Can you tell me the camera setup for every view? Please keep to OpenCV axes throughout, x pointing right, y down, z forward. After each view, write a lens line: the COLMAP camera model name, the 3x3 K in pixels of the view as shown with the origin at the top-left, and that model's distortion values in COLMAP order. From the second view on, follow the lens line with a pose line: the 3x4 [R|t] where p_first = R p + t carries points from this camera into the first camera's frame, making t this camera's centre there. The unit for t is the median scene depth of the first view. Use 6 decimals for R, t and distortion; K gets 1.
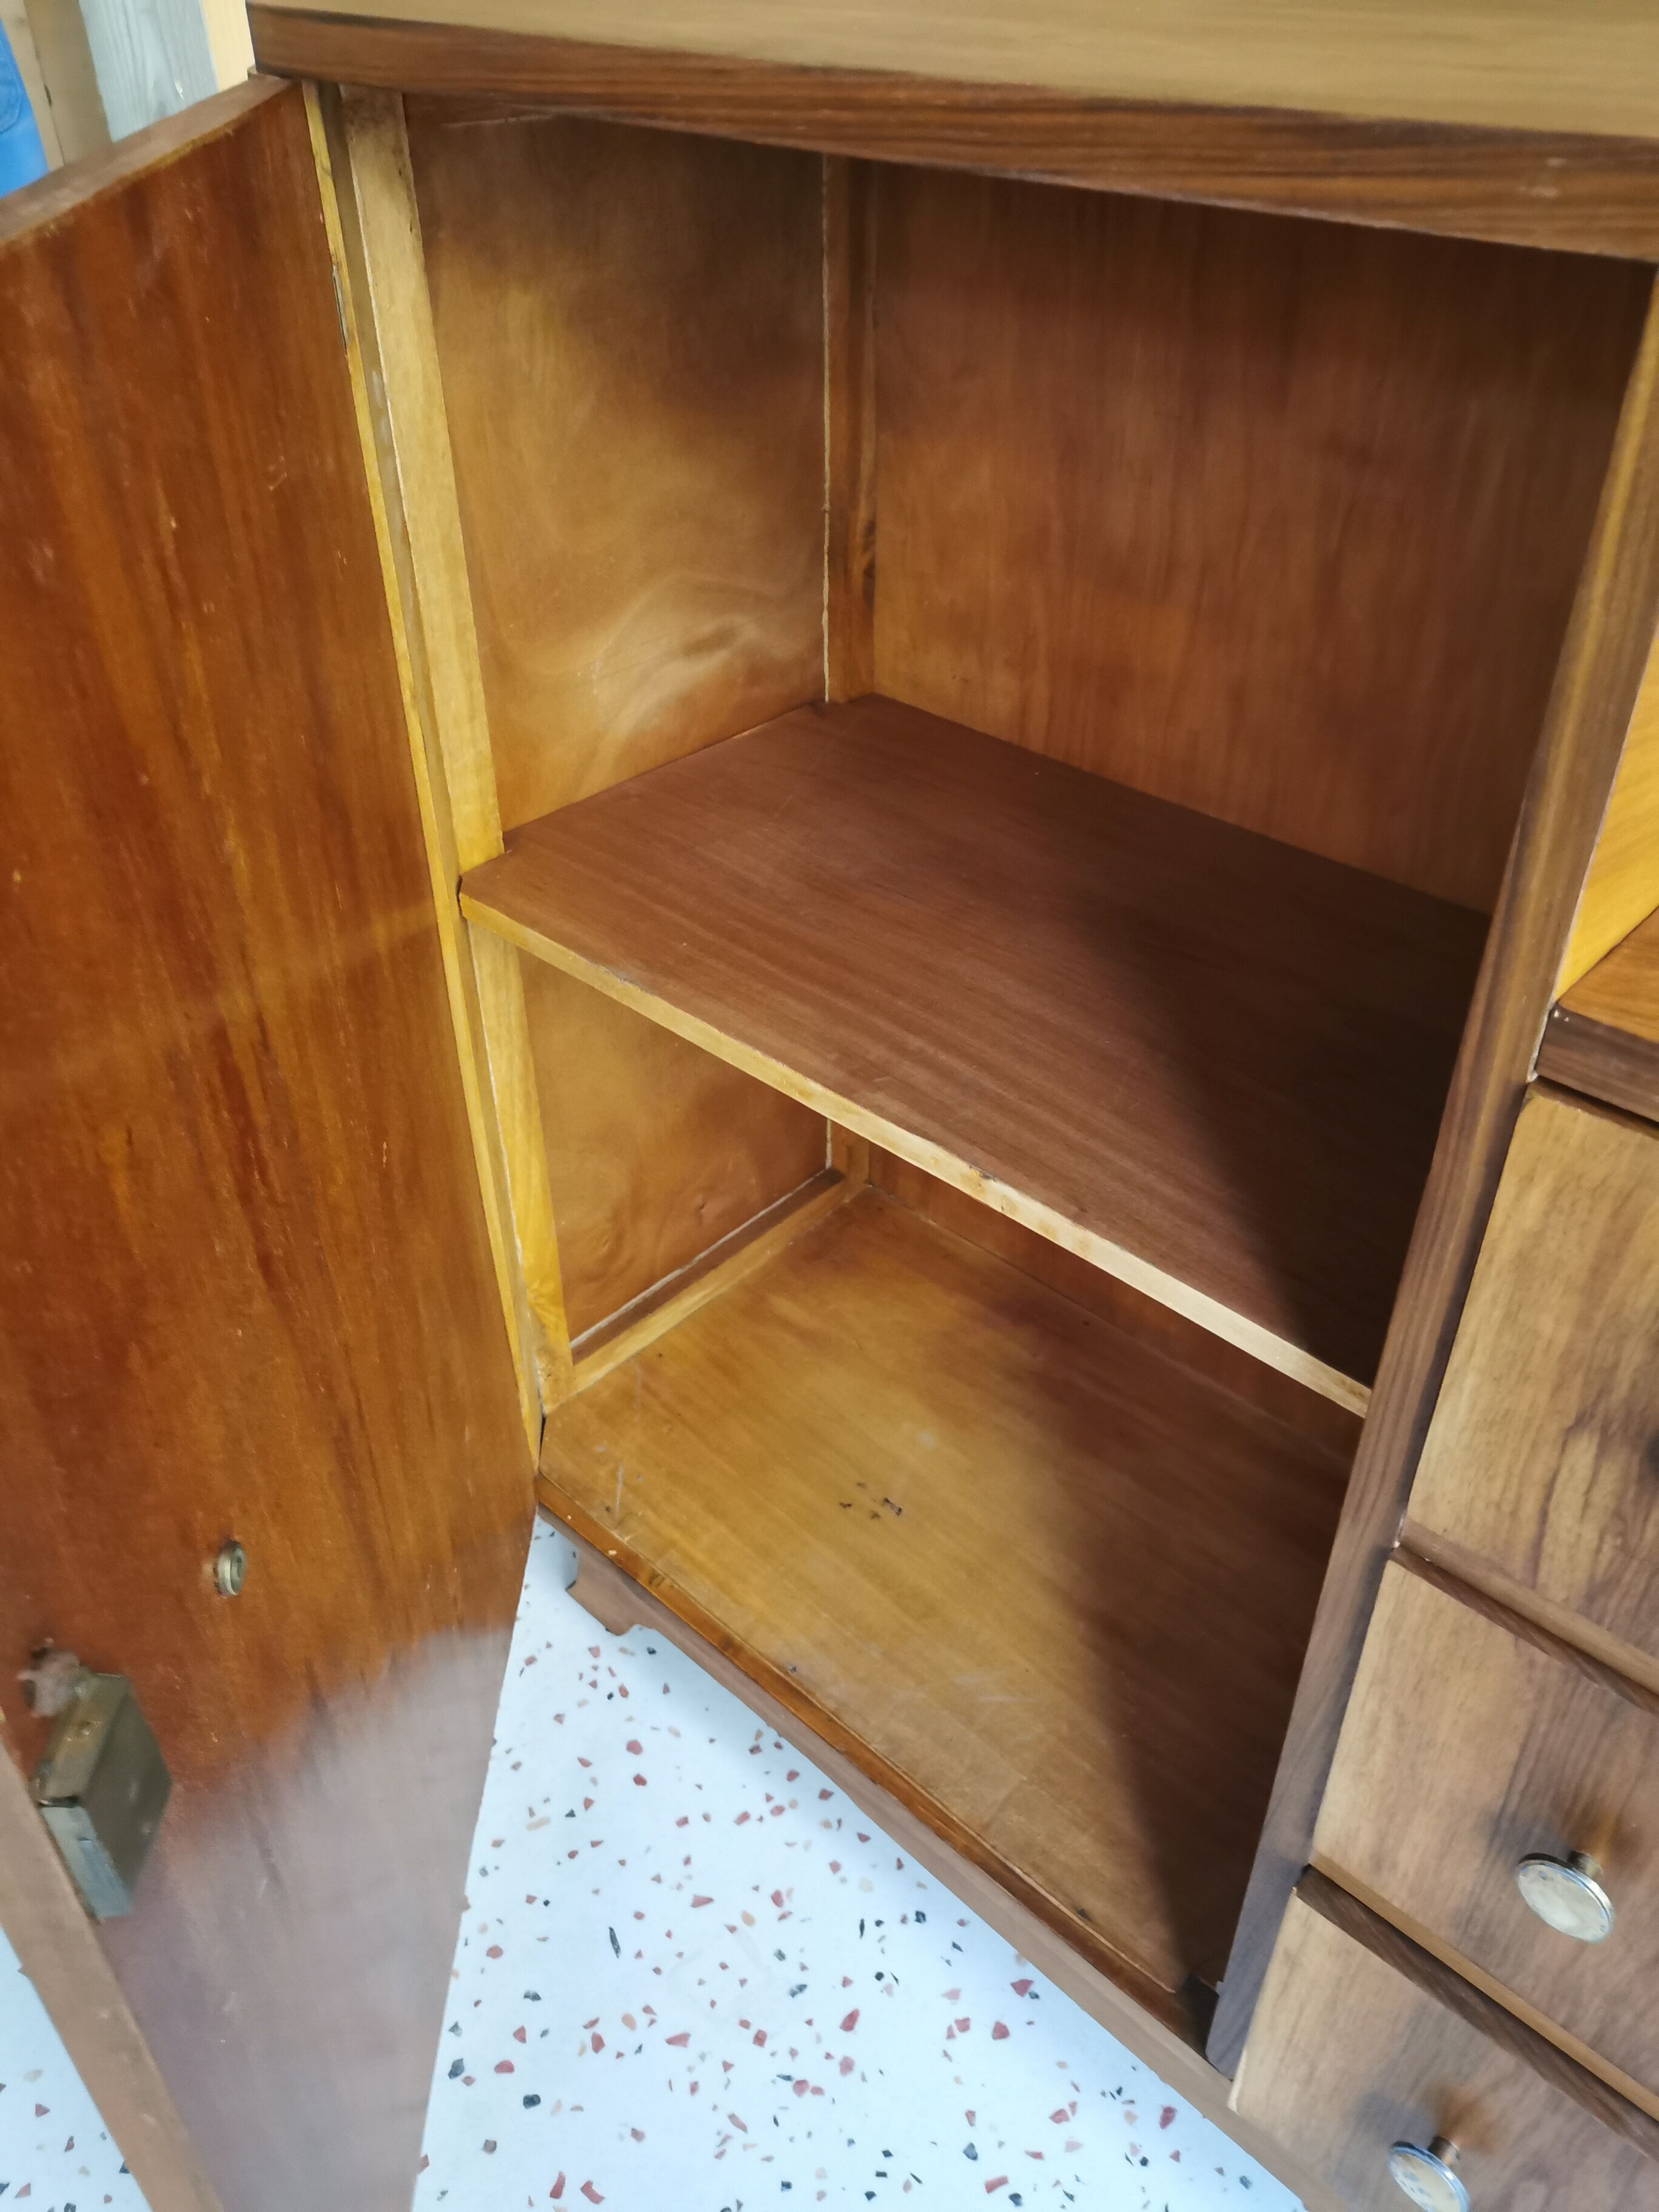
lens RADIAL K [[1702.9, 0, 829.5], [0, 1702.9, 1106.0], [0, 0, 1]] dist [0.055429, -0.059174]
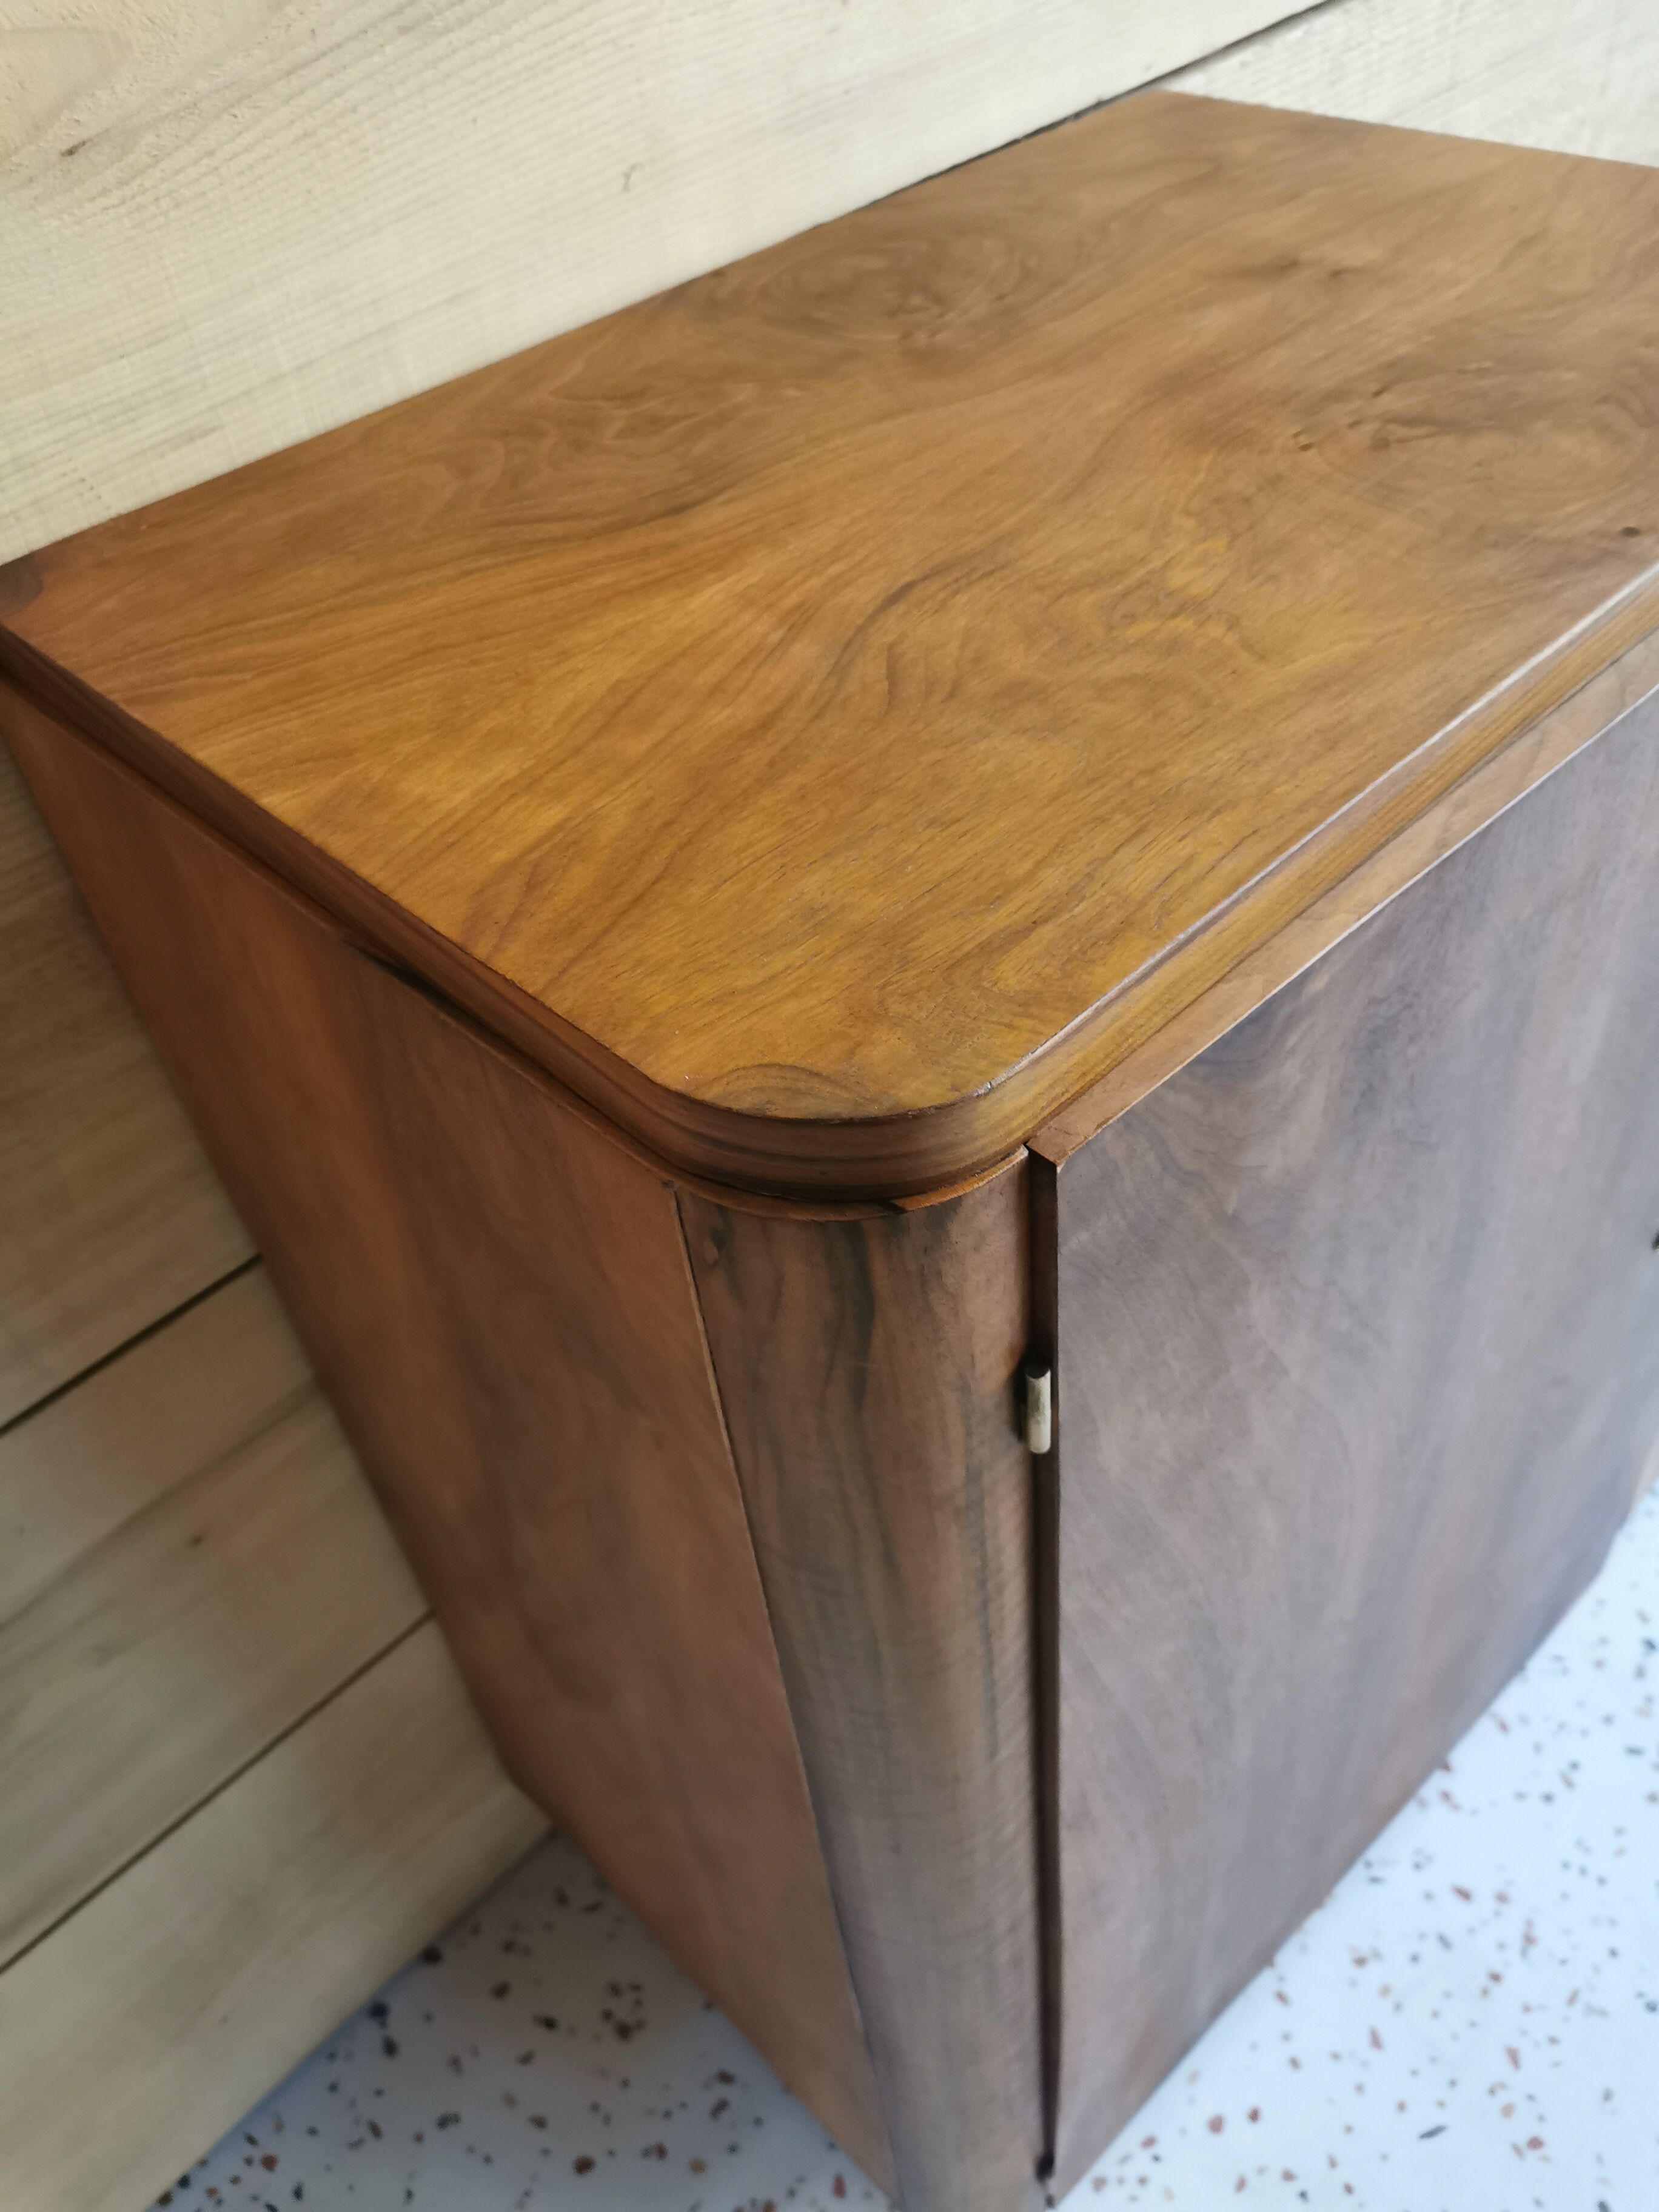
lens RADIAL K [[1743.0, 0, 829.5], [0, 1743.0, 1106.0], [0, 0, 1]] dist [0.012888, -0.002084]
pose [[0.050510, -0.693725, 0.718467, -0.464054], [0.657124, 0.564817, 0.499169, -0.594725], [-0.752088, 0.446909, 0.484392, 0.506712]]
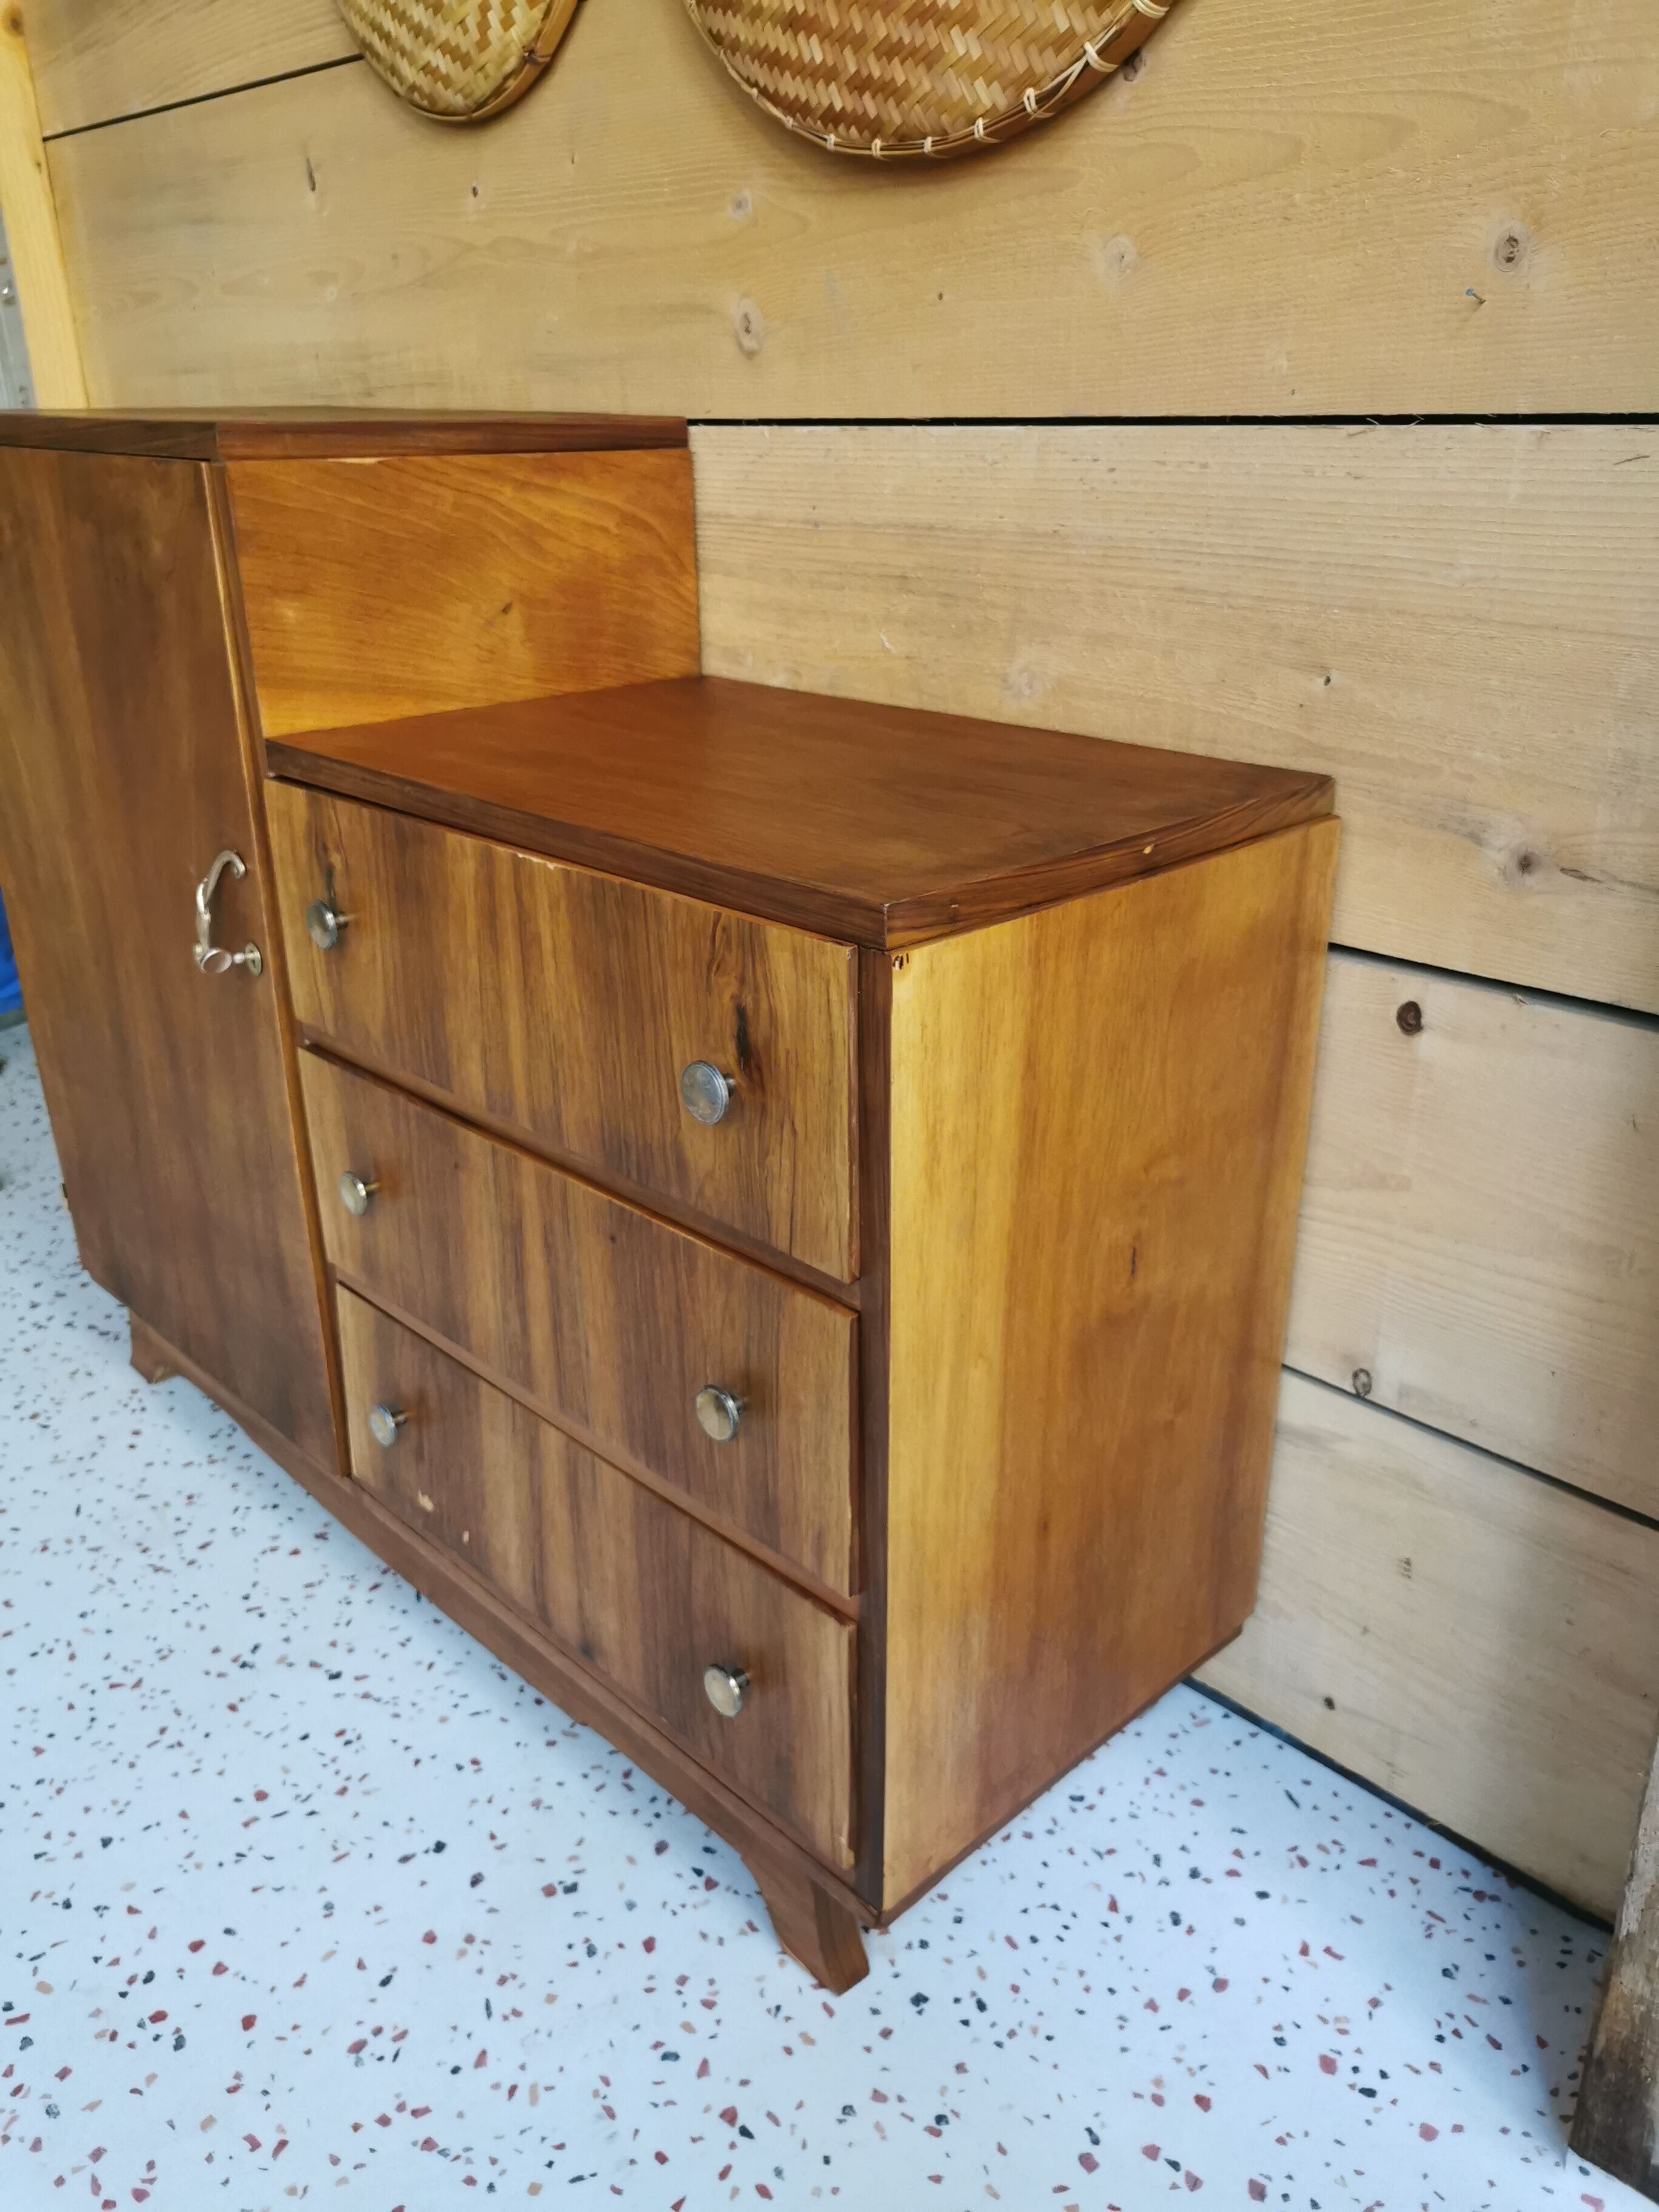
lens RADIAL K [[1743.0, 0, 829.5], [0, 1743.0, 1106.0], [0, 0, 1]] dist [0.012888, -0.002084]
pose [[0.997921, 0.019635, -0.061385, 0.657954], [-0.033292, 0.972594, -0.230115, 0.474069], [0.055184, 0.231680, 0.971226, -0.609097]]
